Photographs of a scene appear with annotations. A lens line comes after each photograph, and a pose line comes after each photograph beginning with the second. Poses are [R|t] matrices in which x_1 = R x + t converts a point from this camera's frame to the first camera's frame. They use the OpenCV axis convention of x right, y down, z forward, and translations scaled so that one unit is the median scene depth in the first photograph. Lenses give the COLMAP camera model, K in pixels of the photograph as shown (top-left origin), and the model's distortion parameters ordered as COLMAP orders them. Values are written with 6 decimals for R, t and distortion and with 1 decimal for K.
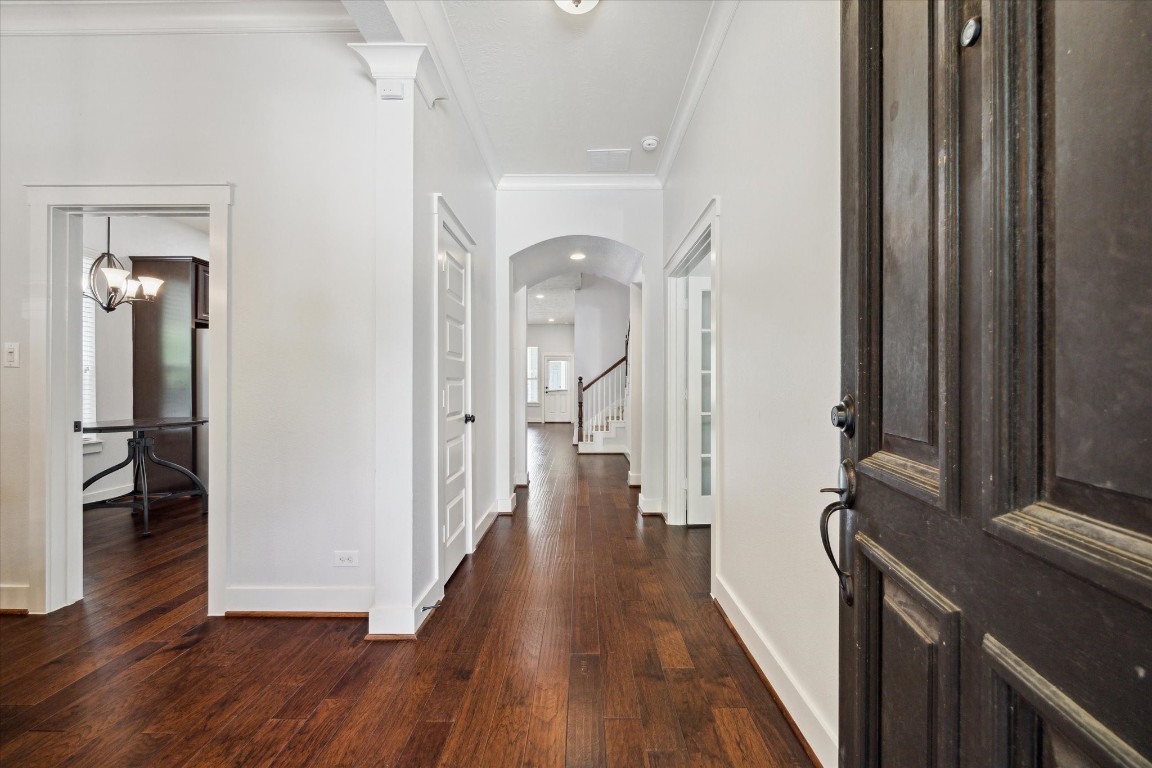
lens RADIAL K [[457.4, 0, 576.0], [0, 457.4, 384.0], [0, 0, 1]] dist [-0.001145, -0.000200]
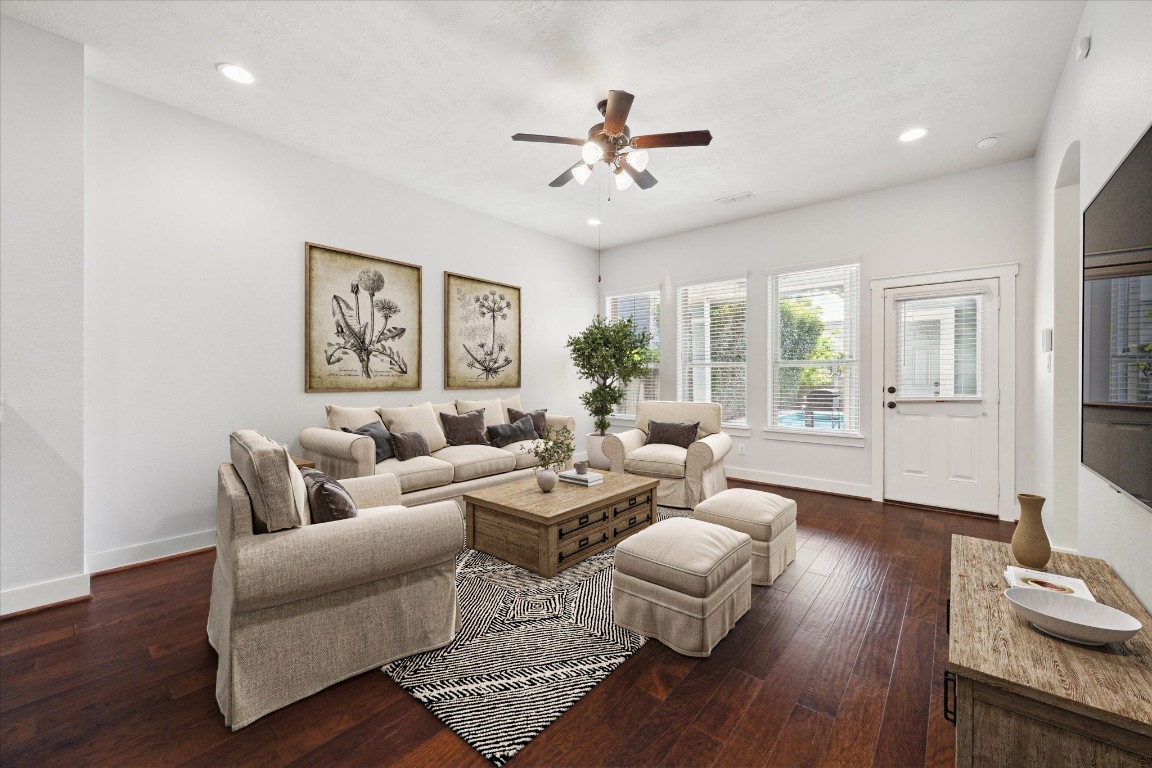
lens RADIAL K [[457.8, 0, 574.2], [0, 457.8, 376.2], [0, 0, 1]] dist [0.001584, 0.000126]
pose [[0.779240, 0.002702, -0.626720, -0.106875], [0.000118, 0.999990, 0.004458, -0.008378], [0.626726, -0.003547, 0.779231, 1.792420]]
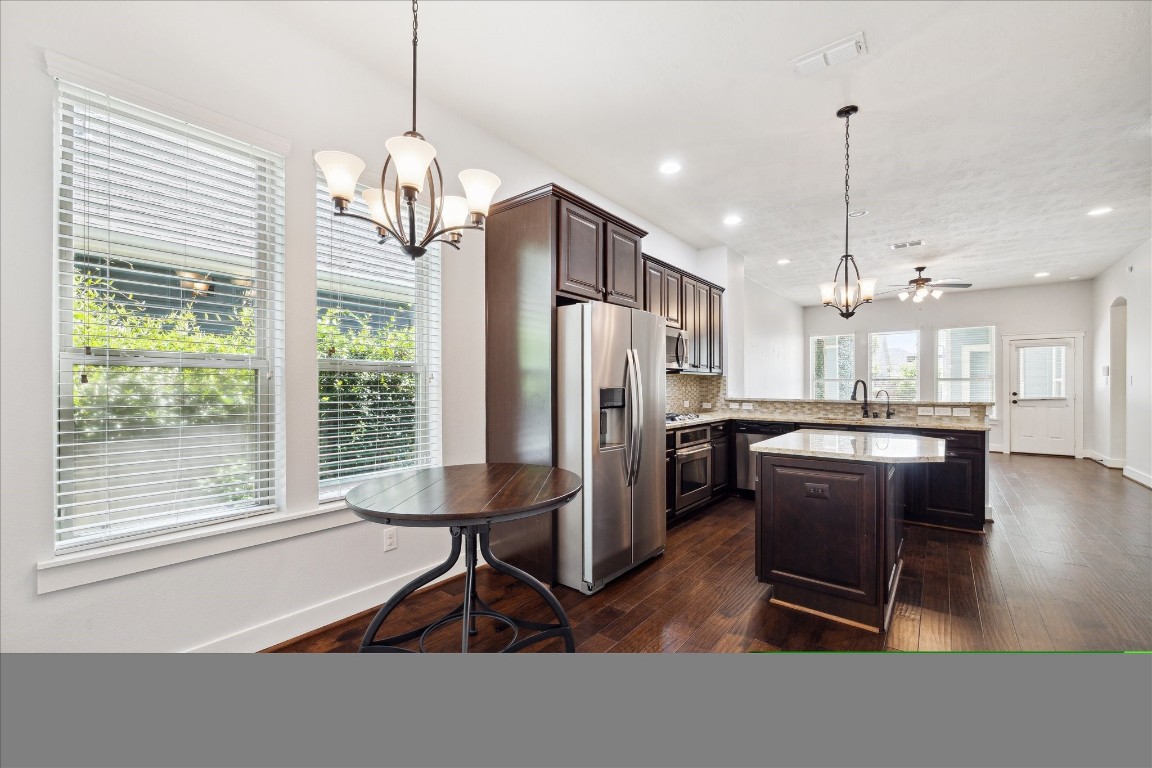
lens RADIAL K [[457.4, 0, 576.0], [0, 457.4, 384.0], [0, 0, 1]] dist [-0.001145, -0.000200]
pose [[0.792607, 0.001067, -0.609732, -0.444022], [0.000724, 0.999996, 0.002690, -0.019861], [0.609732, -0.002574, 0.792603, 0.535868]]
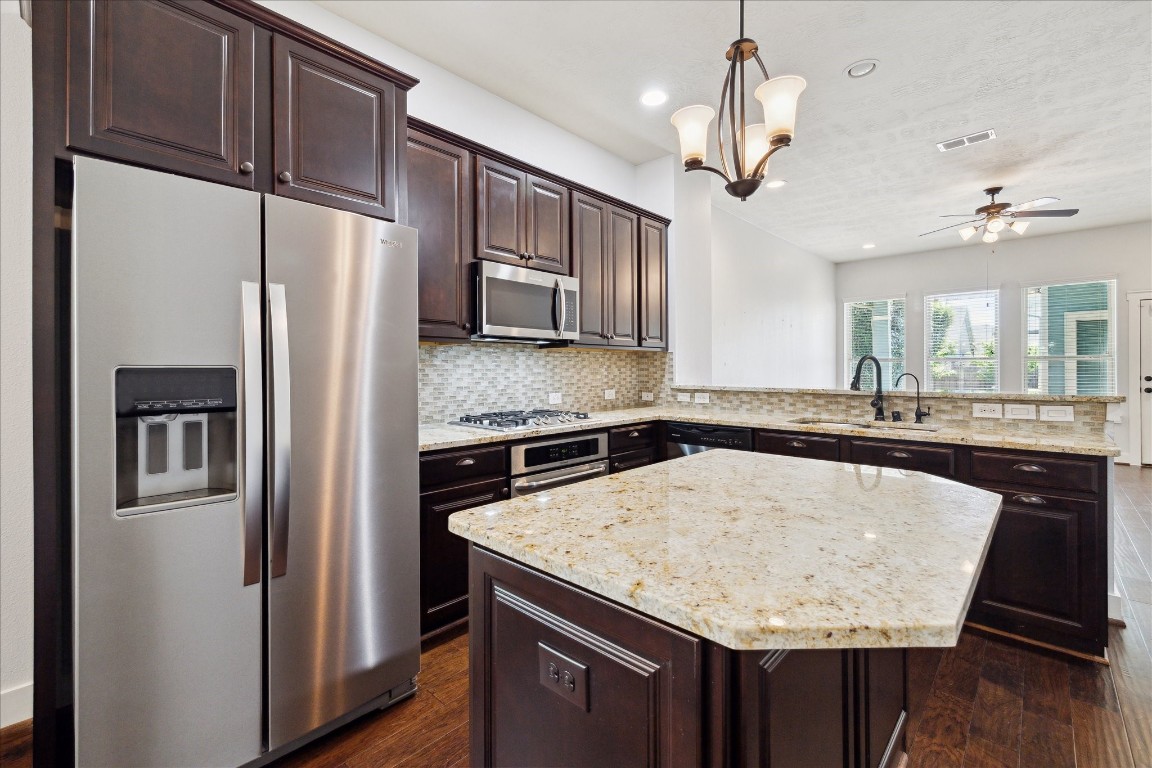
lens RADIAL K [[490.8, 0, 571.6], [0, 490.8, 367.4], [0, 0, 1]] dist [0.001053, 0.000517]
pose [[0.735511, -0.001970, -0.677509, -0.416564], [0.004033, 0.999991, 0.001470, -0.013135], [0.677500, -0.003814, 0.735513, 0.976794]]
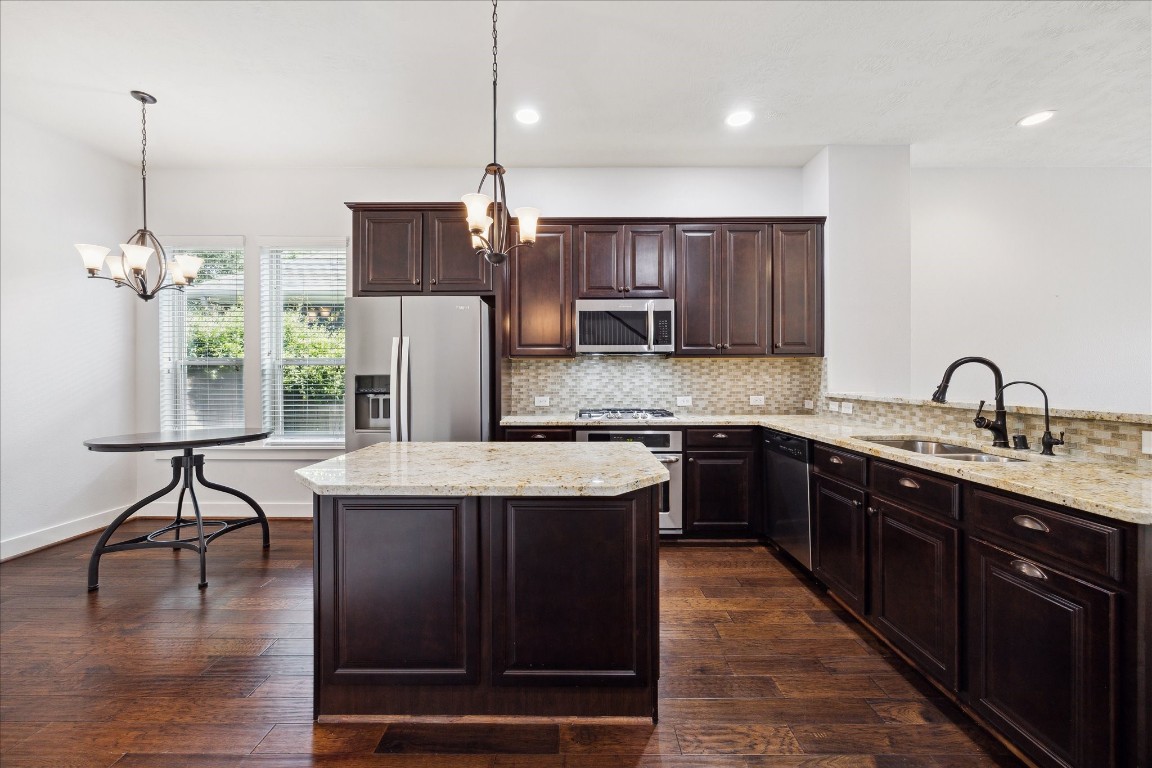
lens RADIAL K [[443.2, 0, 573.7], [0, 443.2, 374.7], [0, 0, 1]] dist [-0.000359, 0.000053]
pose [[0.009201, -0.004181, -0.999949, -0.152592], [0.006771, 0.999969, -0.004119, -0.010088], [0.999935, -0.006733, 0.009229, 1.300937]]
